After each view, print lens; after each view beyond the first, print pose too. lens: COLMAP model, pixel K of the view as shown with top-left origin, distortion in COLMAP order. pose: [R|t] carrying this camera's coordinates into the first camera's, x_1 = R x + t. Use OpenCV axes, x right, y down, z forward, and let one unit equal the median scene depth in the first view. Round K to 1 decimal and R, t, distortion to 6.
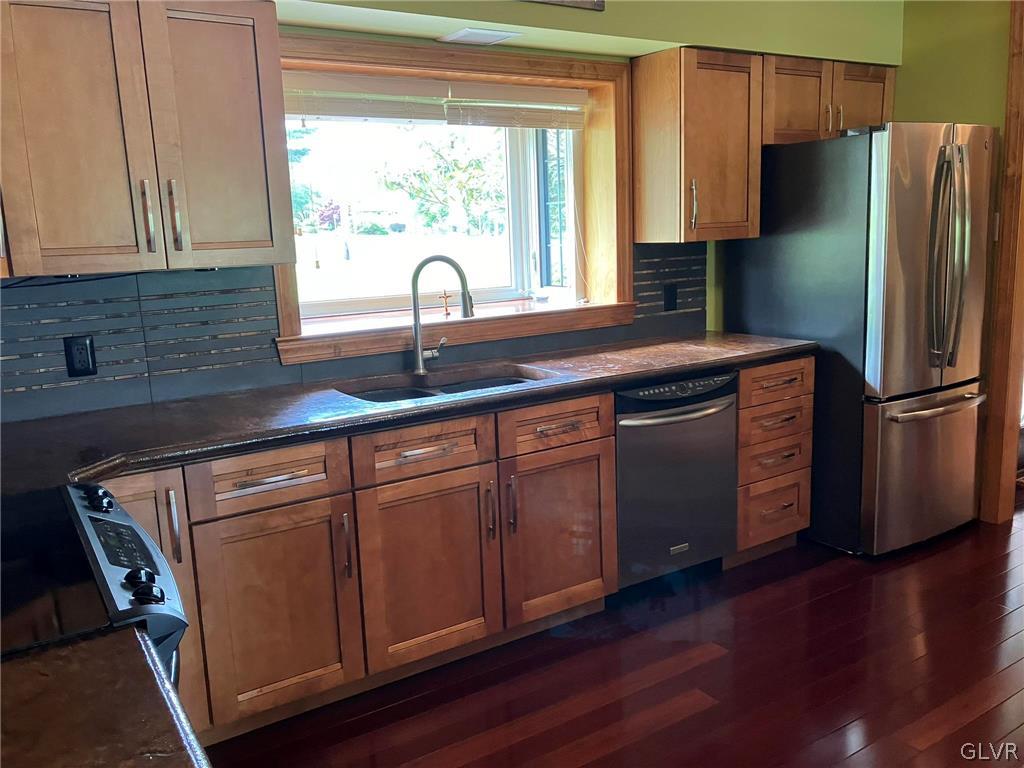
lens RADIAL K [[847.9, 0, 520.3], [0, 847.9, 382.0], [0, 0, 1]] dist [0.049058, -0.037575]
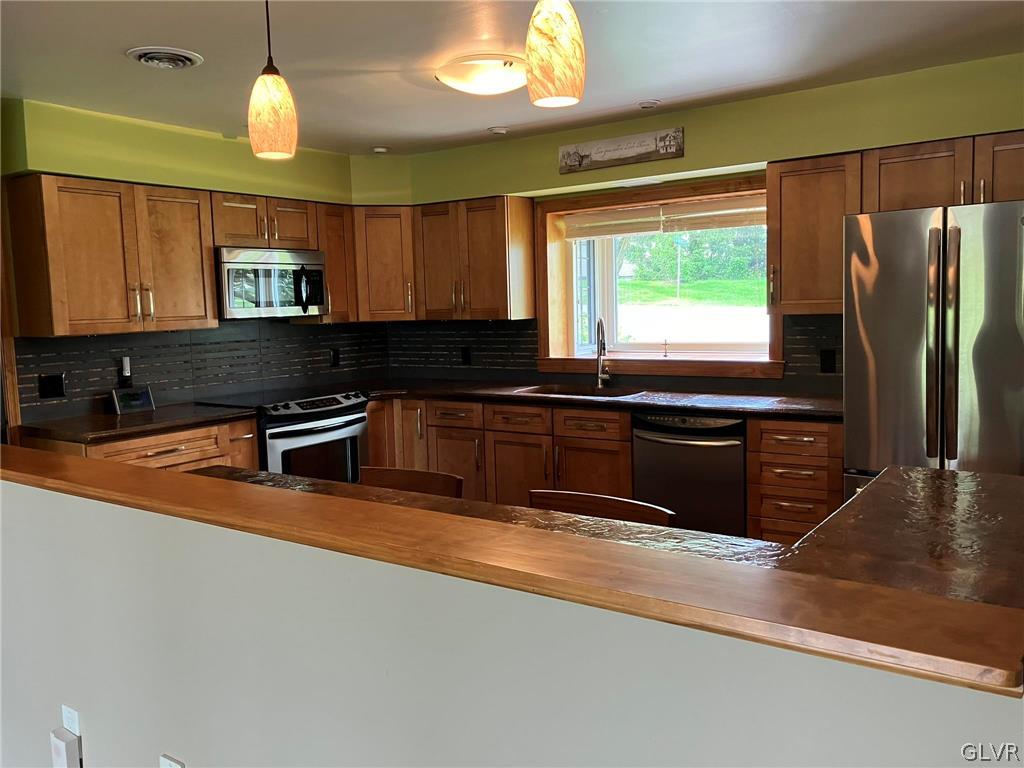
lens RADIAL K [[847.9, 0, 510.2], [0, 847.9, 389.5], [0, 0, 1]] dist [0.049058, -0.037575]
pose [[0.368354, 0.122811, -0.921538, 1.275453], [-0.151105, 0.985965, 0.070997, -0.092714], [0.917324, 0.113097, 0.381741, 0.201041]]
